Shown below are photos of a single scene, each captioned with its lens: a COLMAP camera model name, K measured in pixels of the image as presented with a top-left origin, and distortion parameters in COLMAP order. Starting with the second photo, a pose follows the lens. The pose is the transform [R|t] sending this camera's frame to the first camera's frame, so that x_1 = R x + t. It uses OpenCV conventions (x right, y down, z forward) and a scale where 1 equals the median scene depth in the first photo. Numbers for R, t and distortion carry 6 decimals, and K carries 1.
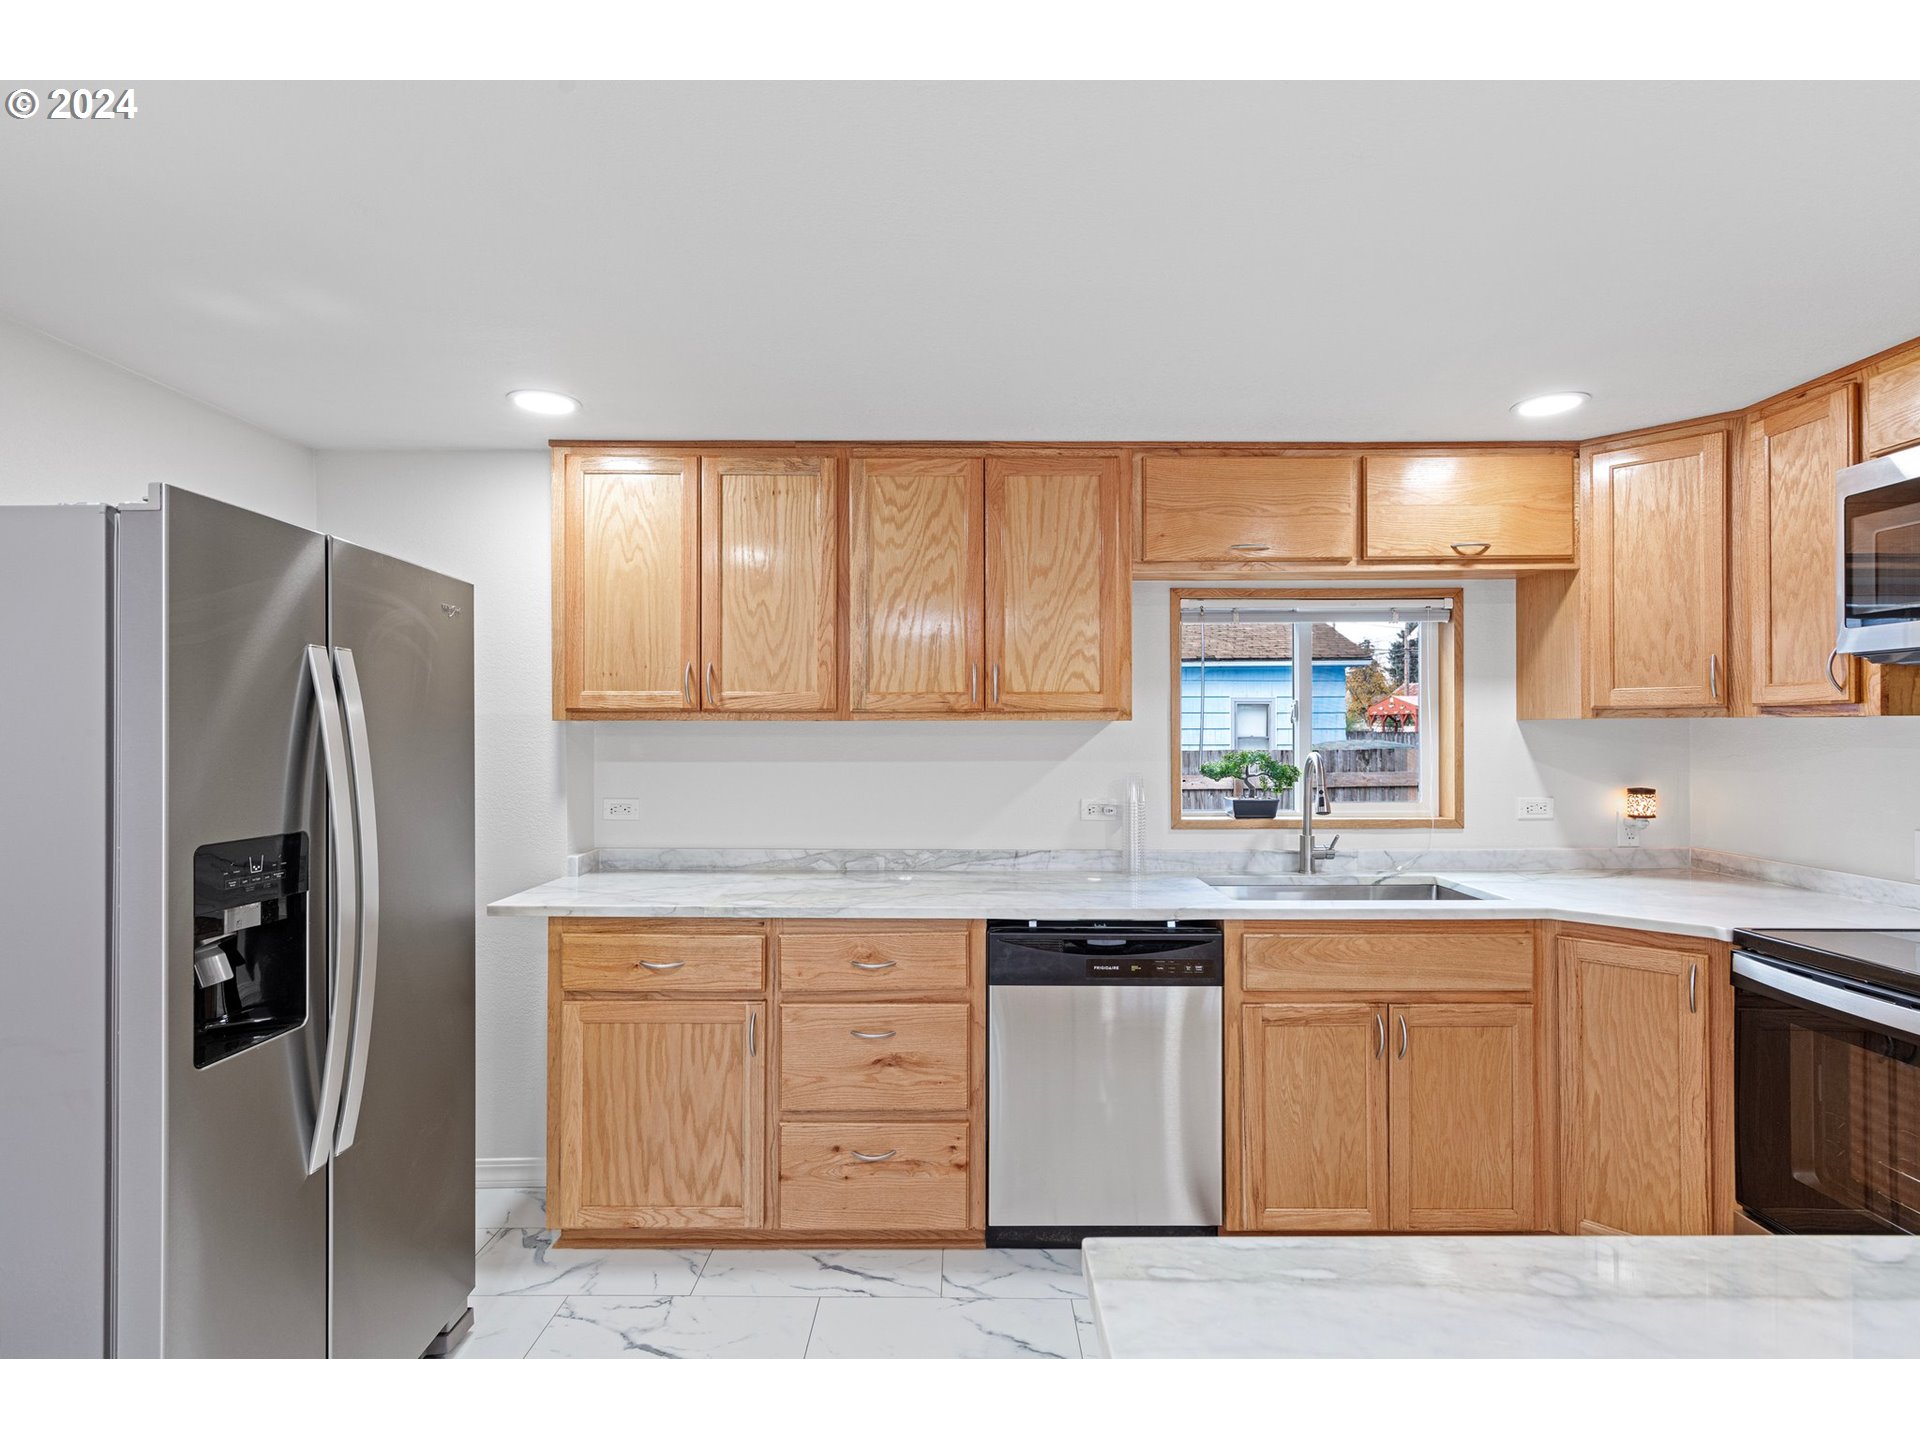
lens RADIAL K [[918.4, 0, 959.5], [0, 918.4, 725.6], [0, 0, 1]] dist [0.003939, 0.000420]
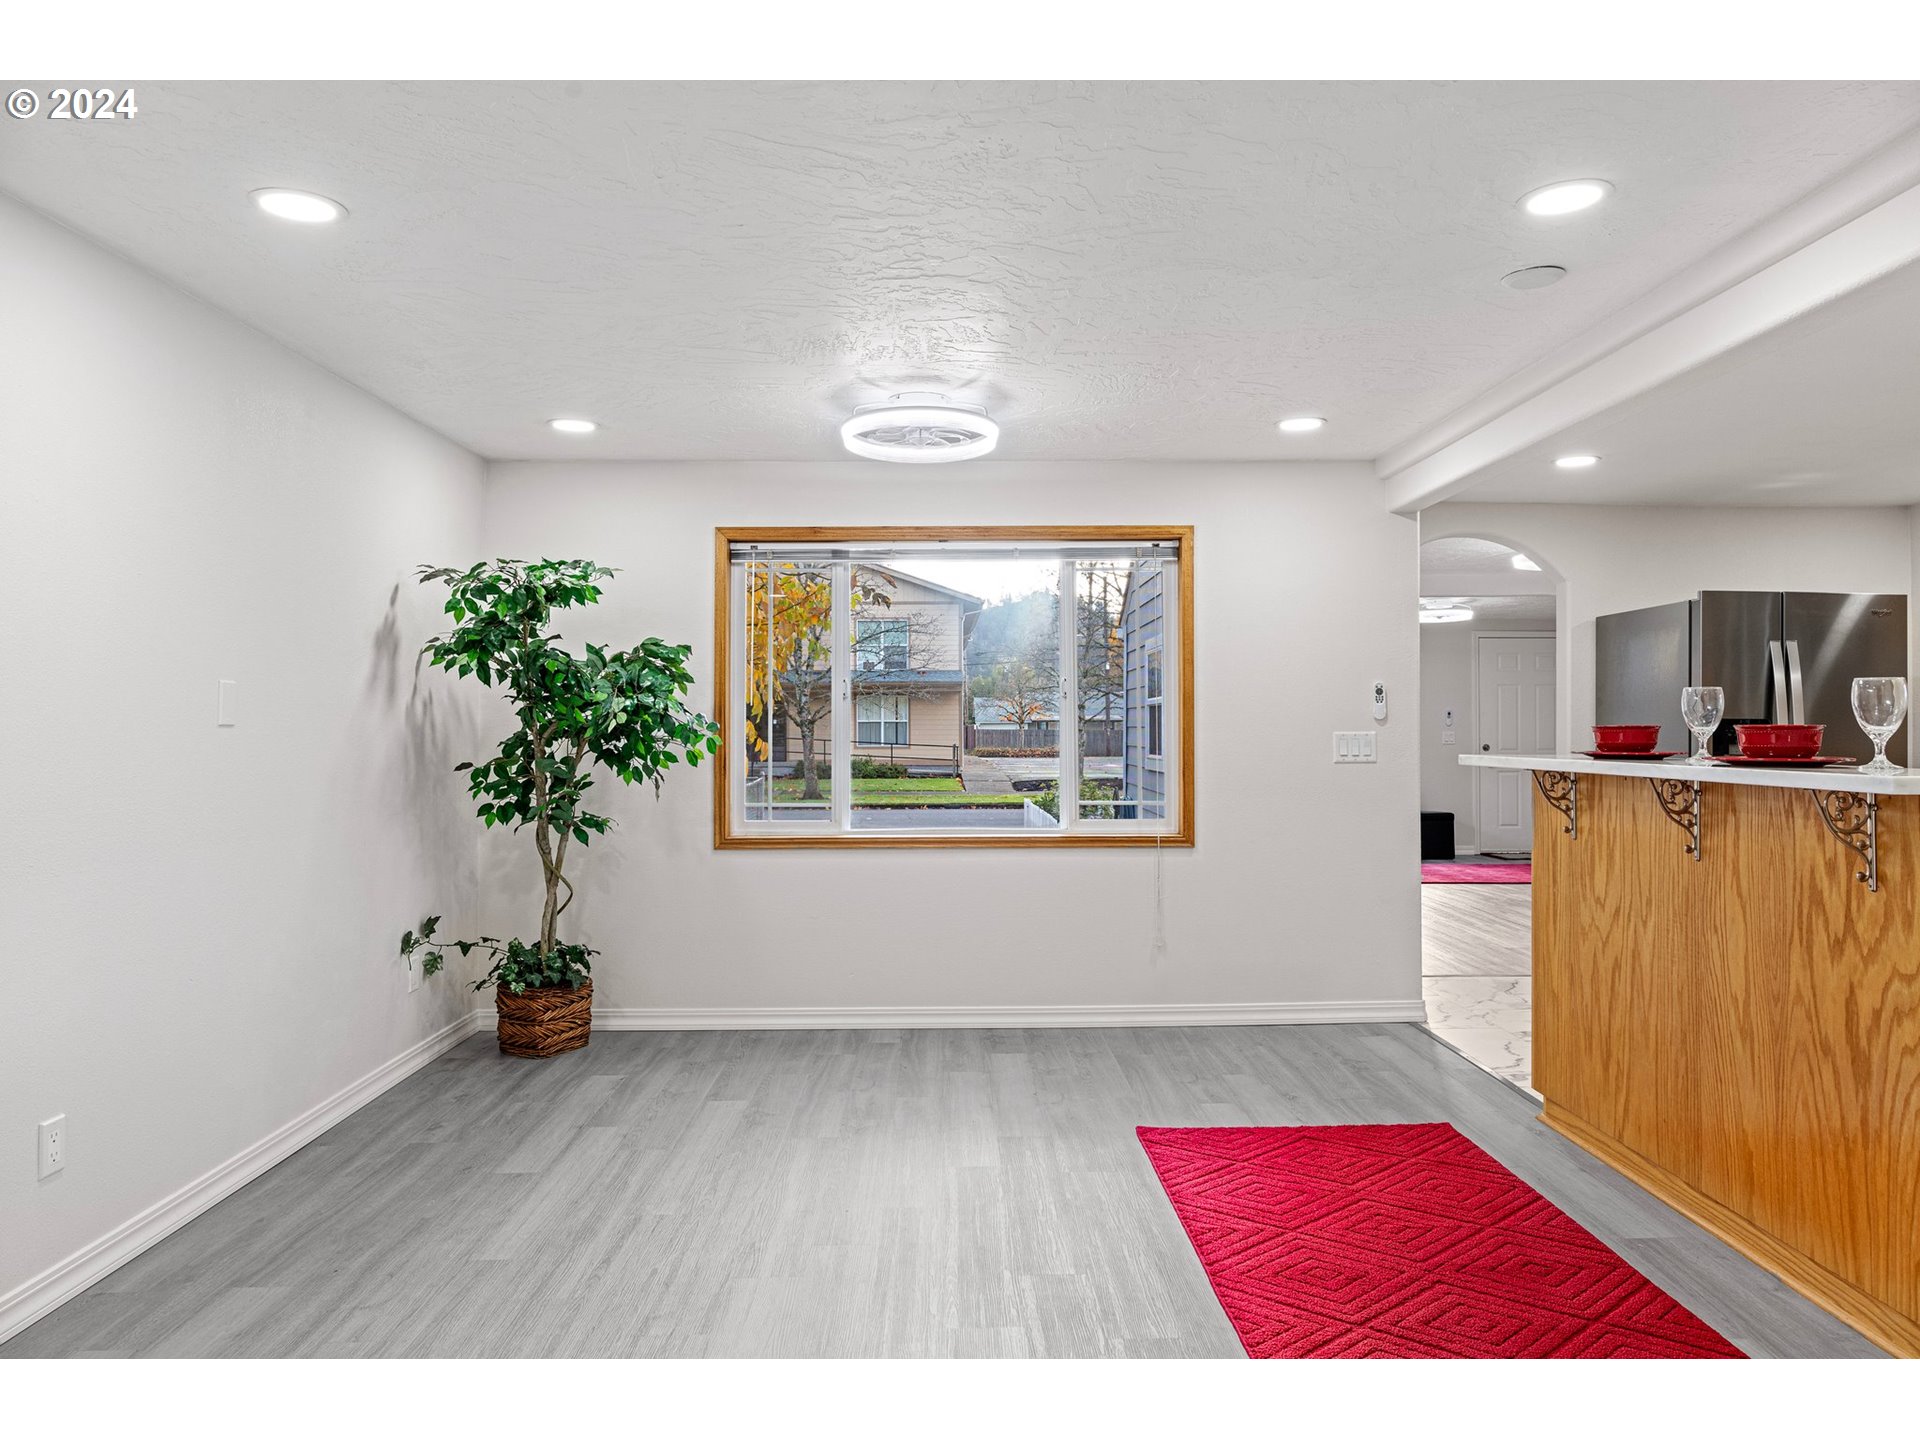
lens RADIAL K [[1245.1, 0, 961.7], [0, 1245.1, 713.5], [0, 0, 1]] dist [0.003403, 0.000364]
pose [[0.012121, -0.008440, -0.999891, 1.441944], [-0.000621, 0.999964, -0.008448, 0.073410], [0.999926, 0.000724, 0.012115, -0.653215]]
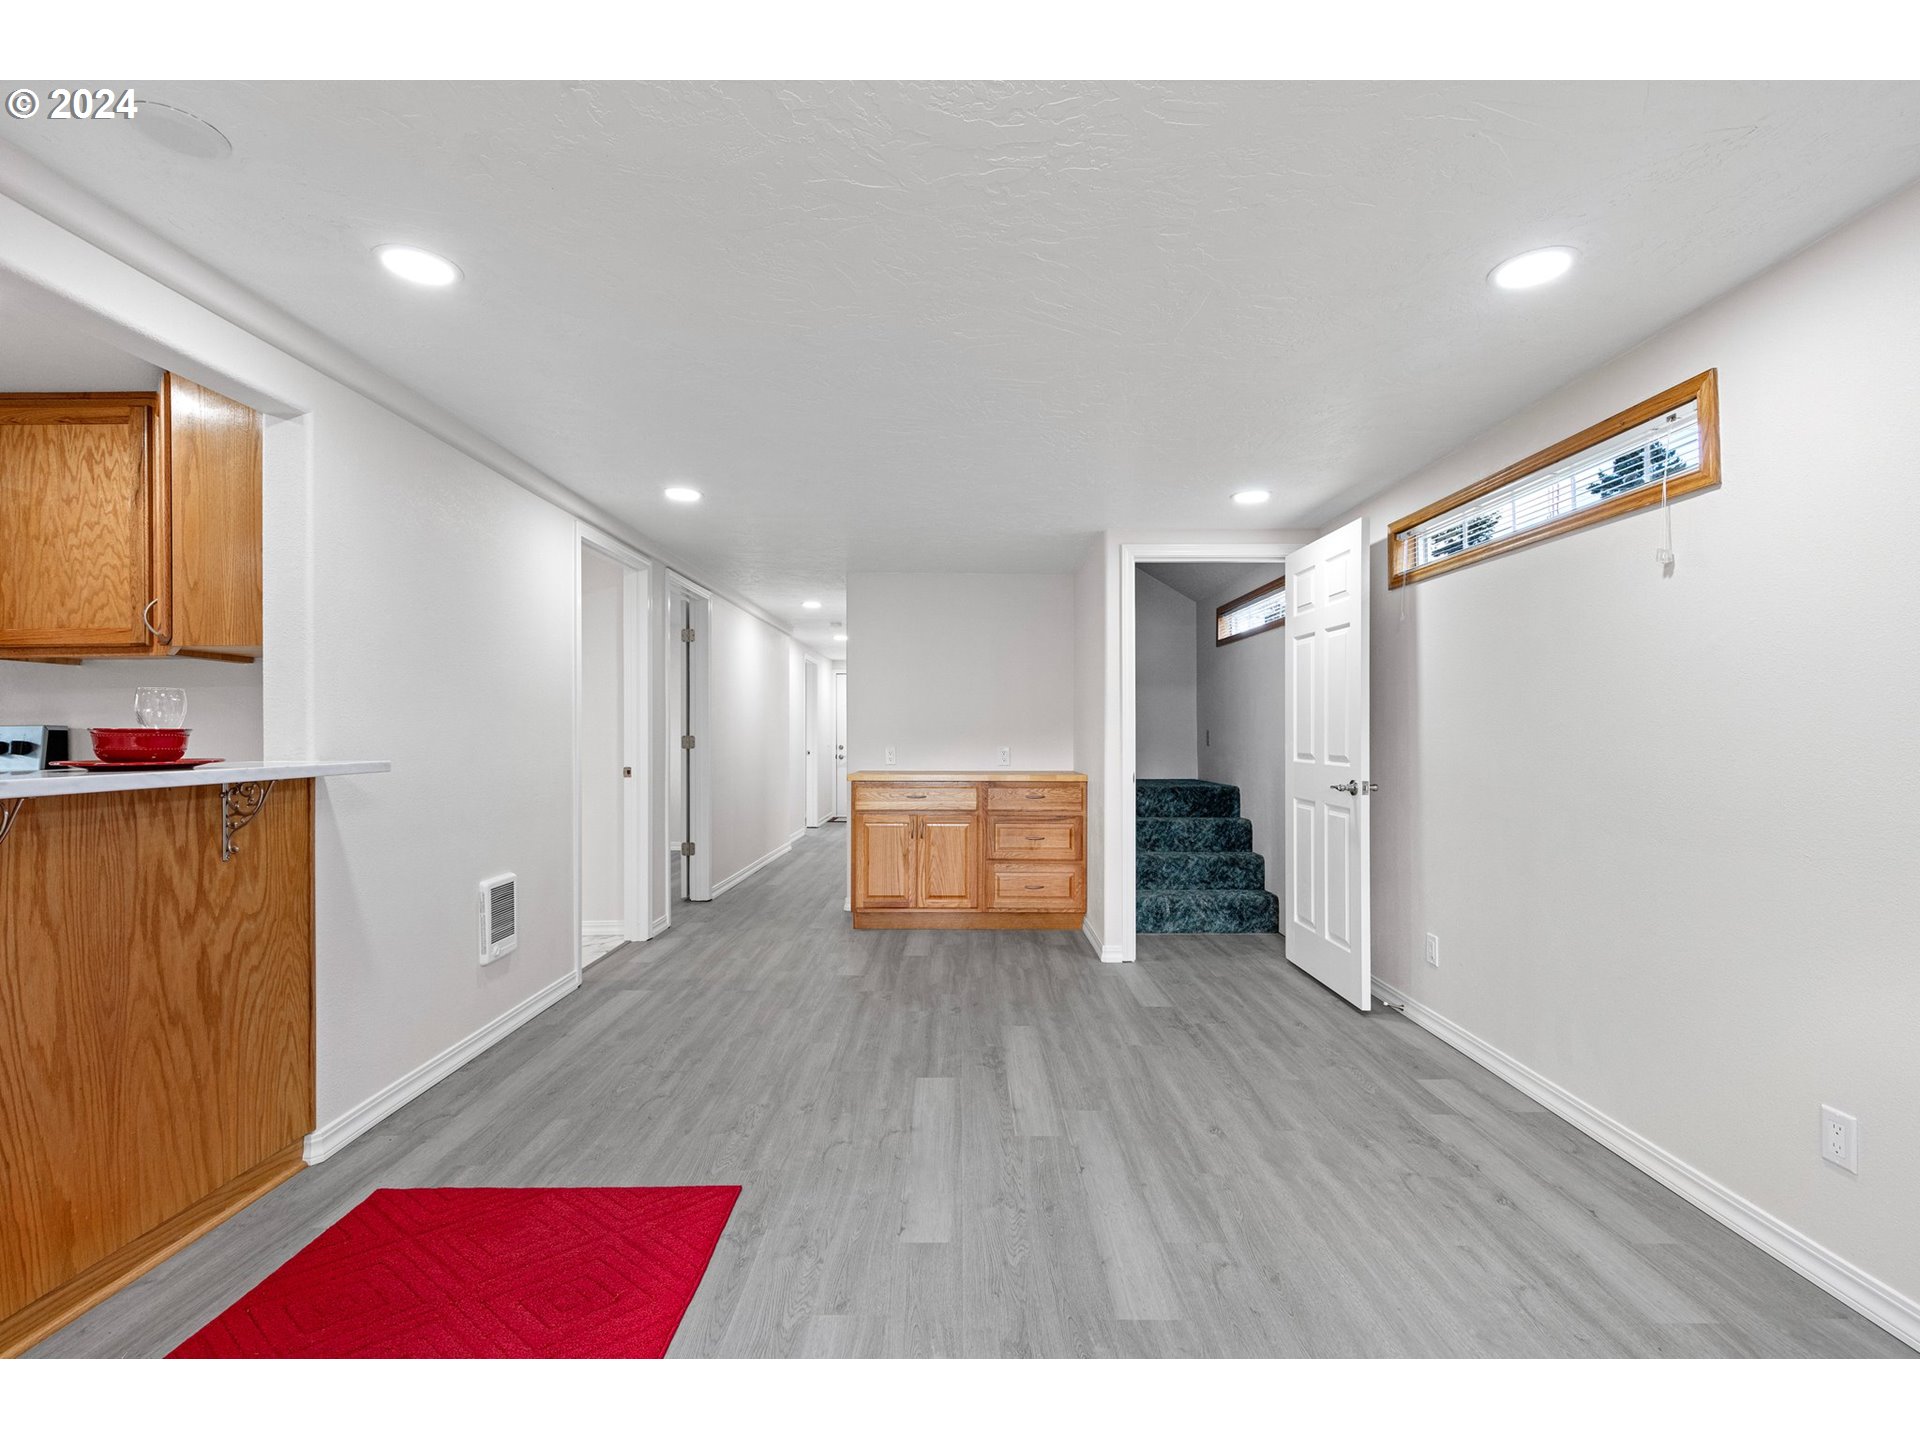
lens RADIAL K [[862.9, 0, 964.4], [0, 862.9, 728.5], [0, 0, 1]] dist [0.006042, 0.000346]
pose [[0.003417, 0.004880, 0.999982, -0.219652], [0.002012, 0.999986, -0.004887, 0.078650], [-0.999992, 0.002029, 0.003407, -0.657216]]
